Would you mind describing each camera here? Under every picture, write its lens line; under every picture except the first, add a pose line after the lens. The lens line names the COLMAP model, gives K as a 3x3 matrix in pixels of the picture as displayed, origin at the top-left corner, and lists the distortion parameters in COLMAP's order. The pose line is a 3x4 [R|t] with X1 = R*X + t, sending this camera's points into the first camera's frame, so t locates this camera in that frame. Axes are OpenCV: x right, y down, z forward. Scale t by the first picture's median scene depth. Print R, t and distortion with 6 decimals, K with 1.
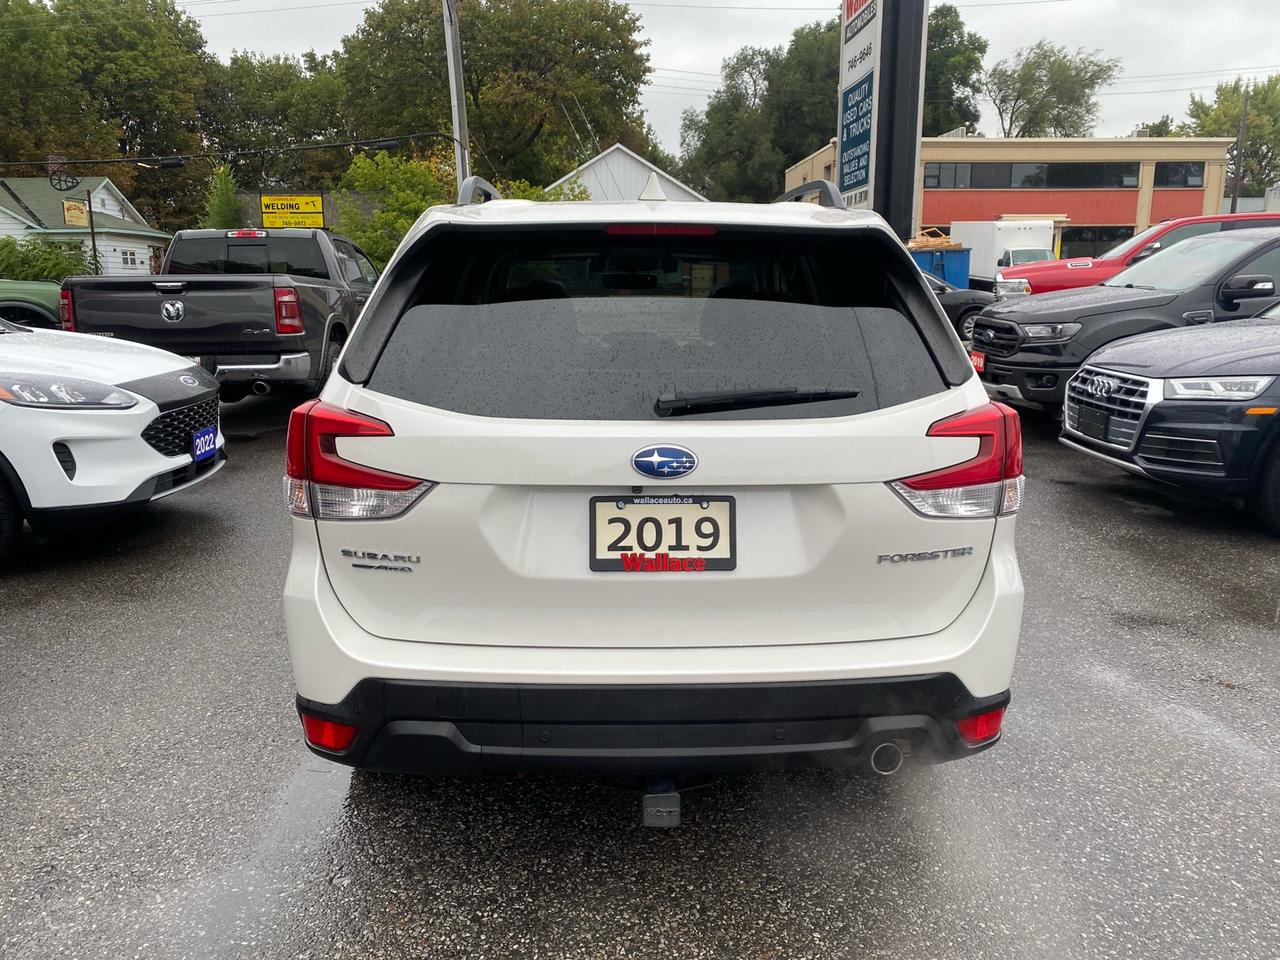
lens RADIAL K [[1008.6, 0, 633.5], [0, 1008.6, 479.0], [0, 0, 1]] dist [0.042084, -0.023900]
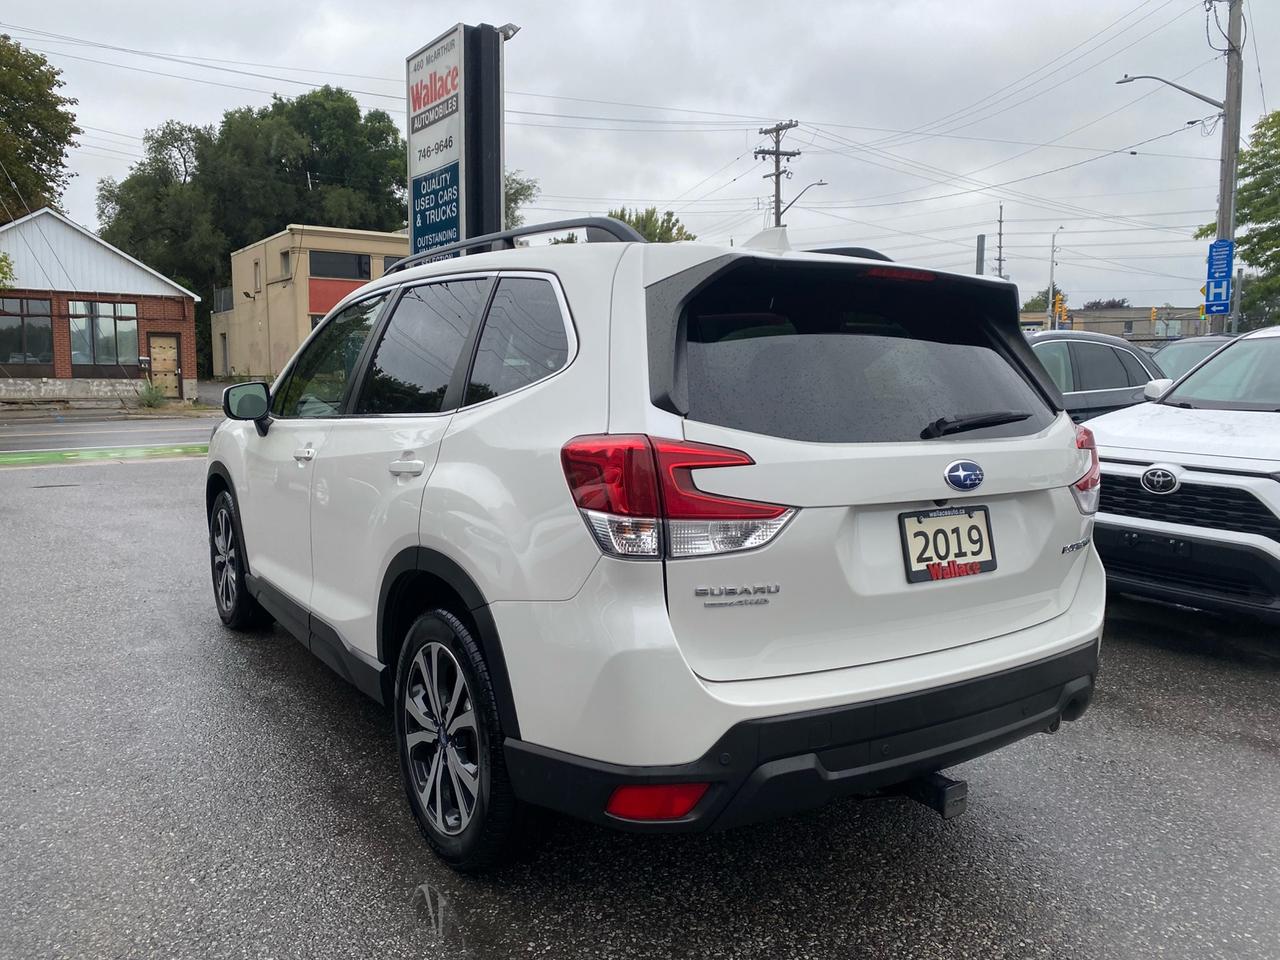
lens RADIAL K [[1029.2, 0, 640.0], [0, 1029.2, 480.0], [0, 0, 1]] dist [0.013984, -0.002666]
pose [[0.843281, -0.046724, 0.535438, -0.845065], [0.095524, 0.993383, -0.063758, 0.025095], [-0.528916, 0.104913, 0.842164, 0.220744]]
